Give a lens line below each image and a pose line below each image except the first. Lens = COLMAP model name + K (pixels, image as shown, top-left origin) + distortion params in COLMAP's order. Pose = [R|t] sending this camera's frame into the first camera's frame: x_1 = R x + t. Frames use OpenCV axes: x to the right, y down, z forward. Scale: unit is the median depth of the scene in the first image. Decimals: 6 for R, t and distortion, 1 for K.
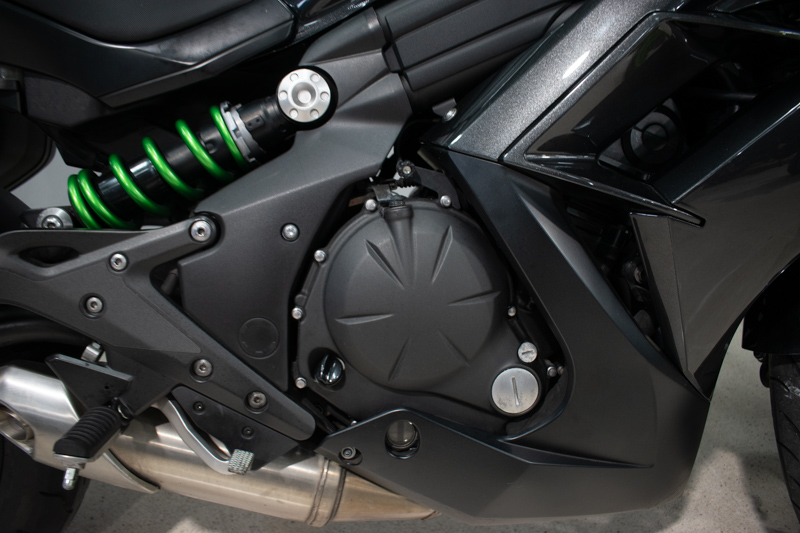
lens RADIAL K [[609.9, 0, 400.0], [0, 609.9, 266.5], [0, 0, 1]] dist [-0.089045, -0.000408]
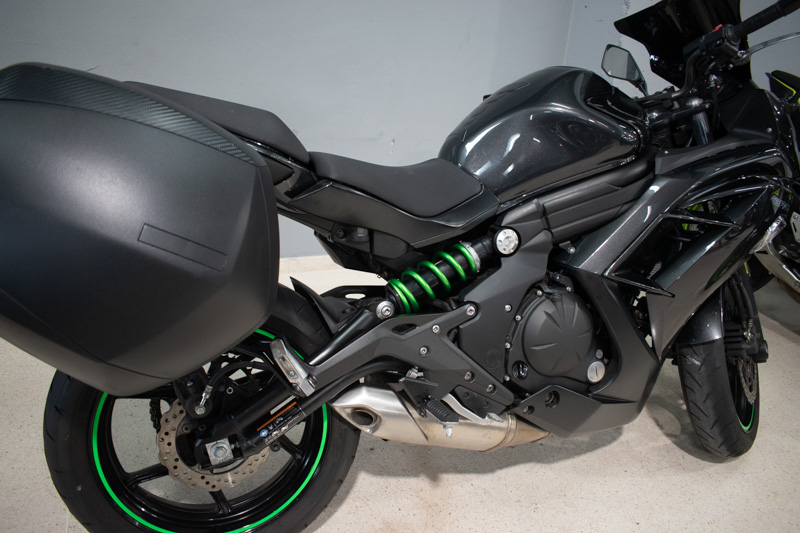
lens RADIAL K [[609.9, 0, 400.0], [0, 609.9, 266.5], [0, 0, 1]] dist [-0.089045, -0.000408]
pose [[0.956028, -0.041718, 0.290292, -1.127538], [0.031906, 0.998751, 0.038453, -0.290098], [-0.291534, -0.027500, 0.956165, -0.897861]]
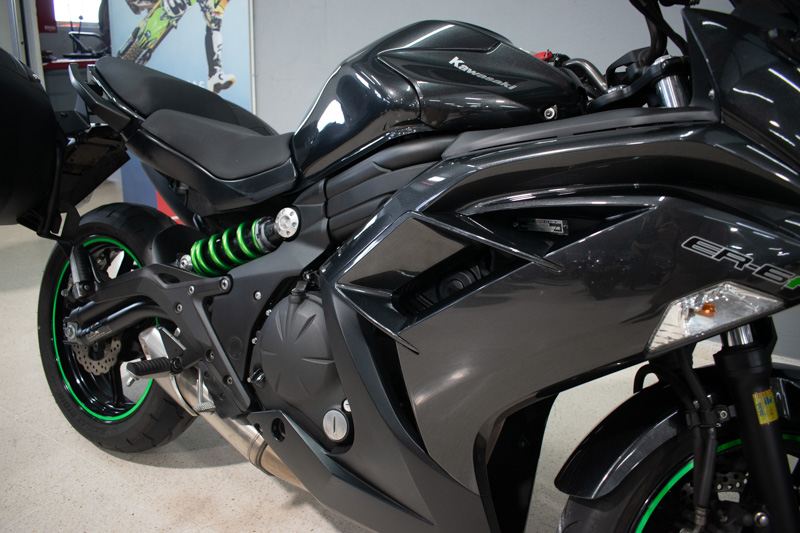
lens RADIAL K [[609.9, 0, 400.0], [0, 609.9, 266.5], [0, 0, 1]] dist [-0.089045, -0.000408]
pose [[0.799587, 0.203549, -0.565003, 1.139883], [-0.239133, 0.970920, 0.011367, -0.258516], [0.550886, 0.126022, 0.825011, -0.265214]]
